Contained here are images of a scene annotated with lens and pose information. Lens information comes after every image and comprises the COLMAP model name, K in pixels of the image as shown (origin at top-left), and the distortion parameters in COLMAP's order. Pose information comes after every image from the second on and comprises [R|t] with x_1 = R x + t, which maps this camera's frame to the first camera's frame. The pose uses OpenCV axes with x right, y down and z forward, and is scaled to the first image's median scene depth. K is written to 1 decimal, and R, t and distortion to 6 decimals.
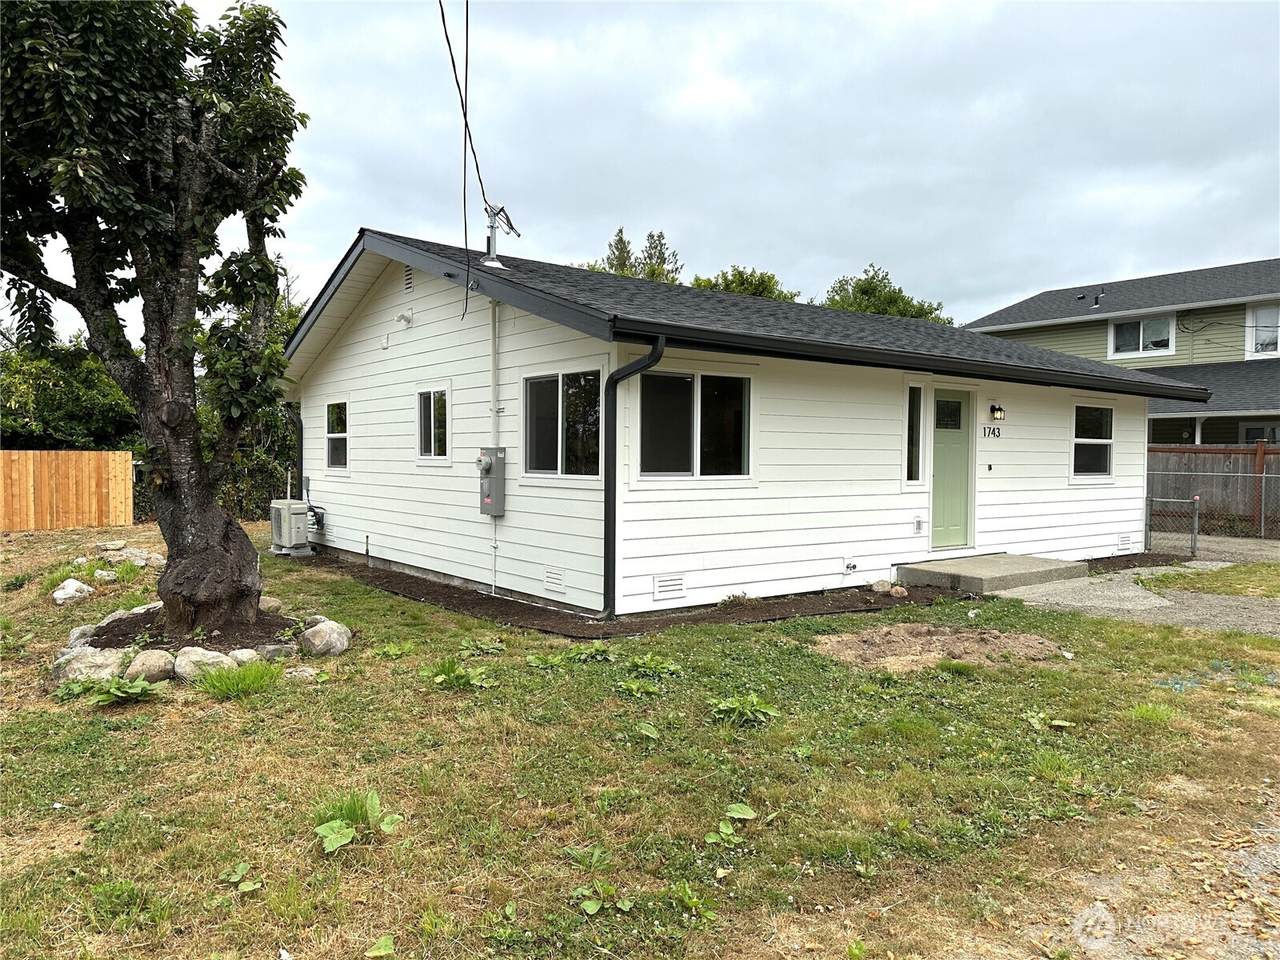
lens RADIAL K [[914.0, 0, 640.0], [0, 914.0, 480.0], [0, 0, 1]] dist [0.000851, 0.000103]
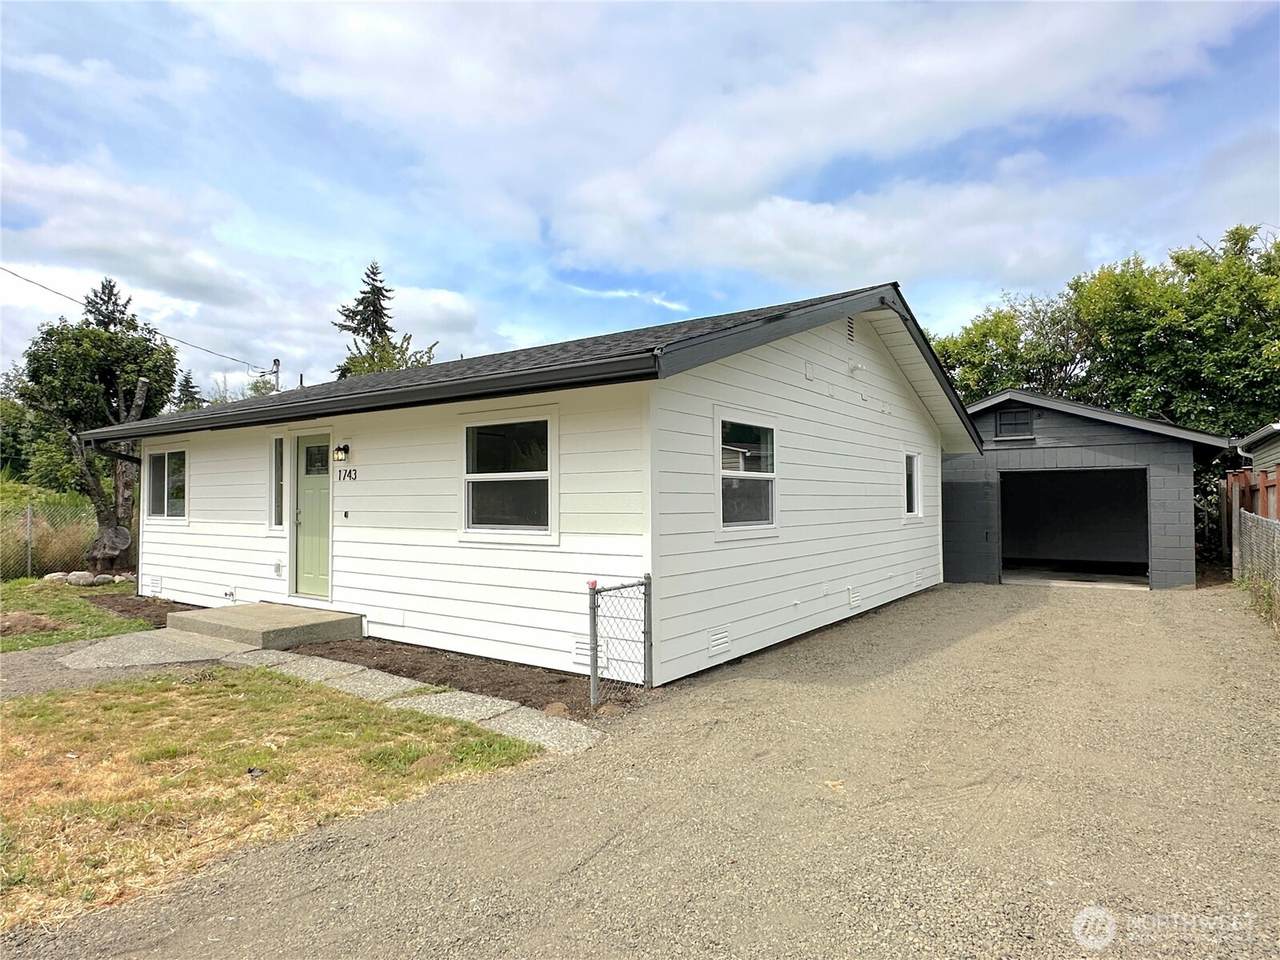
lens RADIAL K [[741.4, 0, 640.0], [0, 741.4, 480.0], [0, 0, 1]] dist [0.000652, 0.000096]
pose [[0.291950, -0.033866, -0.955834, 1.173638], [-0.017331, 0.999021, -0.040690, -0.023269], [0.956276, 0.028445, 0.291078, 1.078767]]
